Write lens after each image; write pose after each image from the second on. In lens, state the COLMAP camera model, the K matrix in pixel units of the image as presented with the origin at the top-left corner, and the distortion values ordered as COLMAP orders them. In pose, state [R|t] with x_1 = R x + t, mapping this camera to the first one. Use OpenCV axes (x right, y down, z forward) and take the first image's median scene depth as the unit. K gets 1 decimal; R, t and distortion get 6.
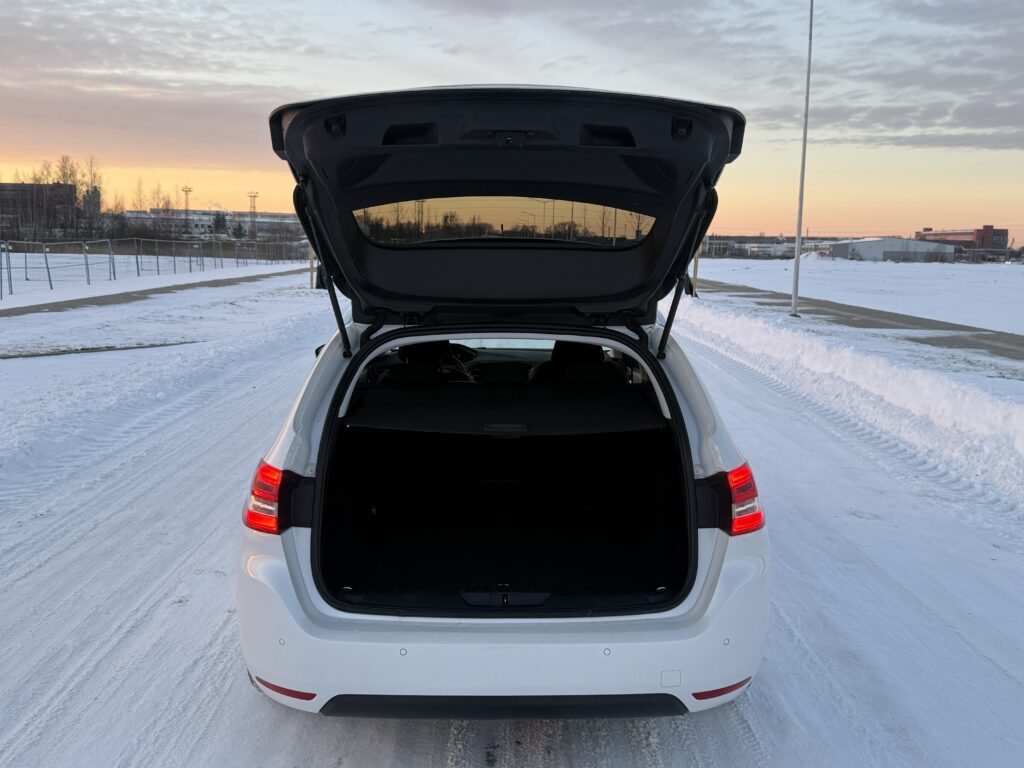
lens RADIAL K [[1051.1, 0, 512.2], [0, 1051.1, 371.5], [0, 0, 1]] dist [0.166995, -0.360887]
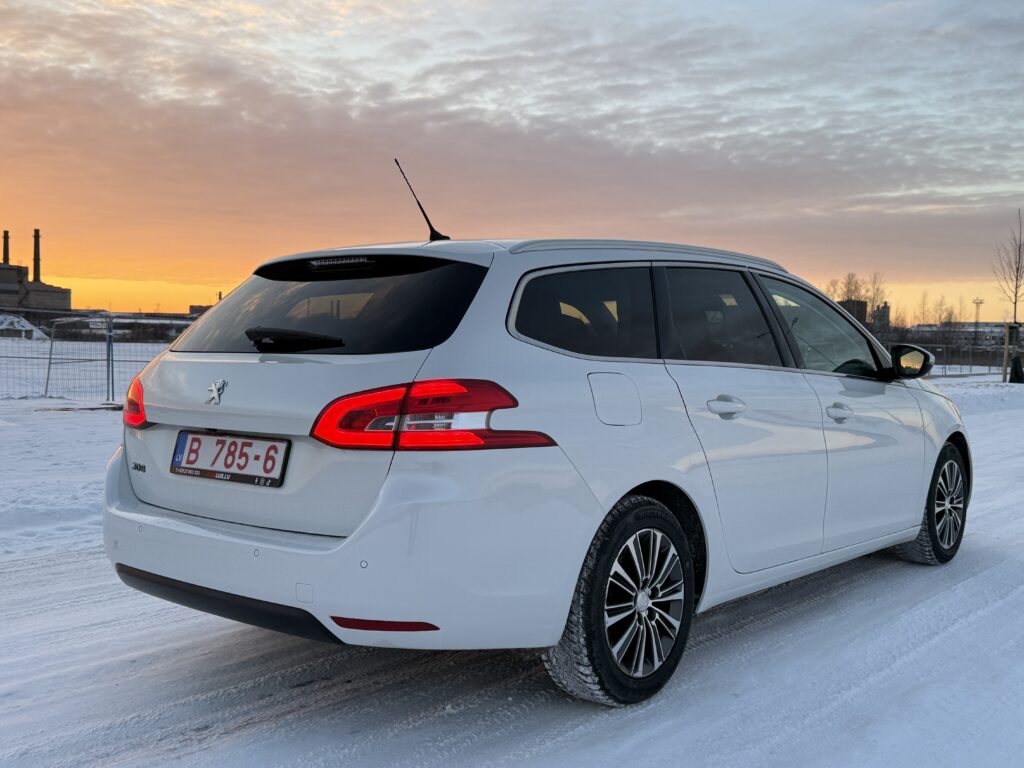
lens RADIAL K [[1030.1, 0, 512.0], [0, 1030.1, 384.0], [0, 0, 1]] dist [0.165112, -0.344405]
pose [[0.757211, 0.021329, -0.652822, 0.503967], [-0.082016, 0.994661, -0.062634, 0.087302], [0.648000, 0.100969, 0.754918, 0.243266]]
